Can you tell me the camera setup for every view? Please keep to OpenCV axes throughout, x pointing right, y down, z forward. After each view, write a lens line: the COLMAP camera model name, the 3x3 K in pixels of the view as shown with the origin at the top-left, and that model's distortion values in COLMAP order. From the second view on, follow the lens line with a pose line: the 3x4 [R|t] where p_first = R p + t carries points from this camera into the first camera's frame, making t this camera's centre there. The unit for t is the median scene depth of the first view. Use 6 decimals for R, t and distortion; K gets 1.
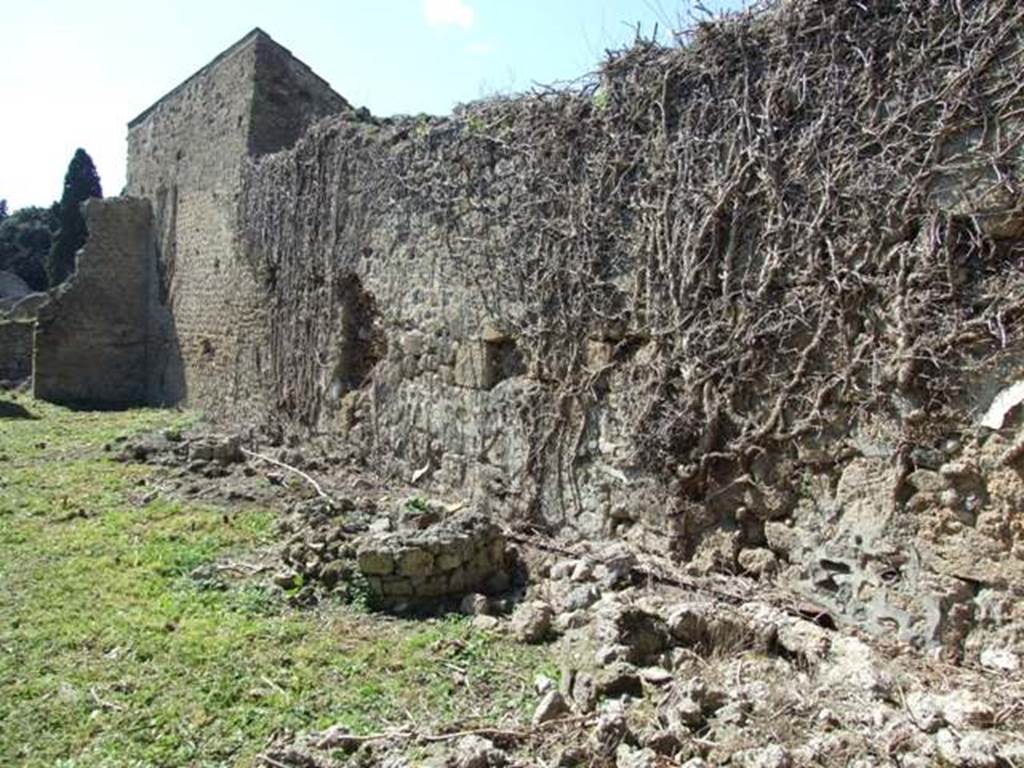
lens RADIAL K [[808.5, 0, 502.0], [0, 808.5, 365.5], [0, 0, 1]] dist [-0.045617, 0.026857]
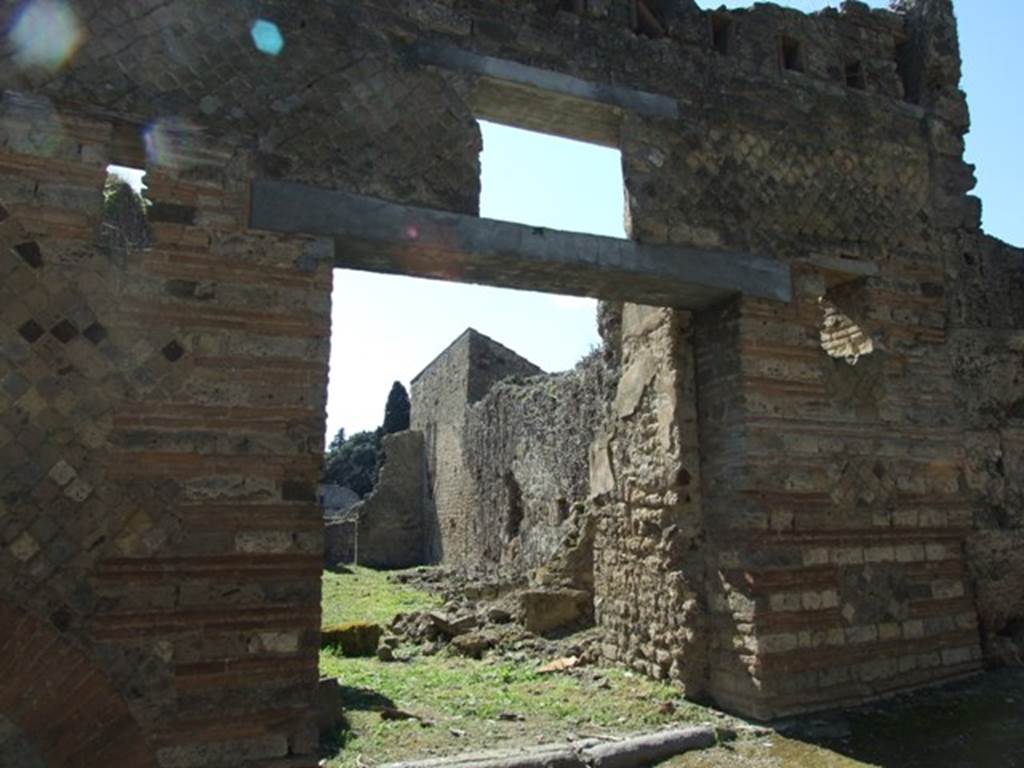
lens RADIAL K [[808.5, 0, 510.4], [0, 808.5, 376.8], [0, 0, 1]] dist [-0.045617, 0.026857]
pose [[0.935121, -0.123022, -0.332288, 0.355772], [0.047292, 0.972735, -0.227047, 0.073964], [0.351160, 0.196601, 0.915442, -0.549058]]
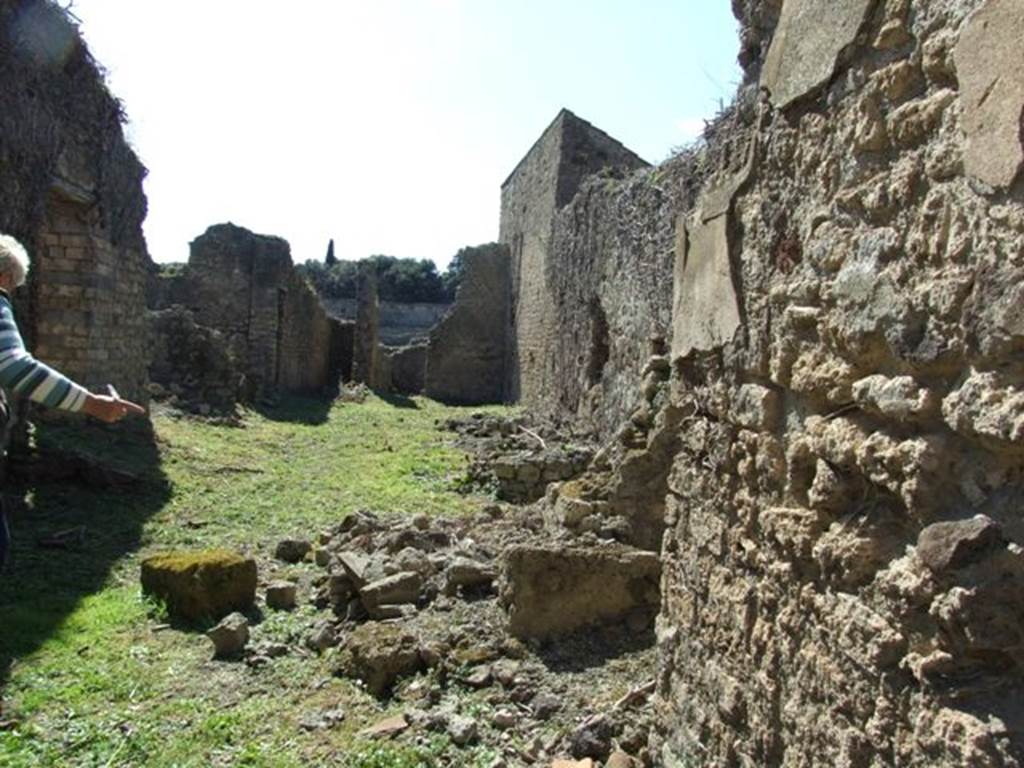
lens RADIAL K [[808.5, 0, 519.1], [0, 808.5, 364.4], [0, 0, 1]] dist [-0.045617, 0.026857]
pose [[0.881394, 0.007129, -0.472328, 0.268549], [-0.026001, 0.999102, -0.033440, 0.038223], [0.471665, 0.041755, 0.880788, -0.172800]]
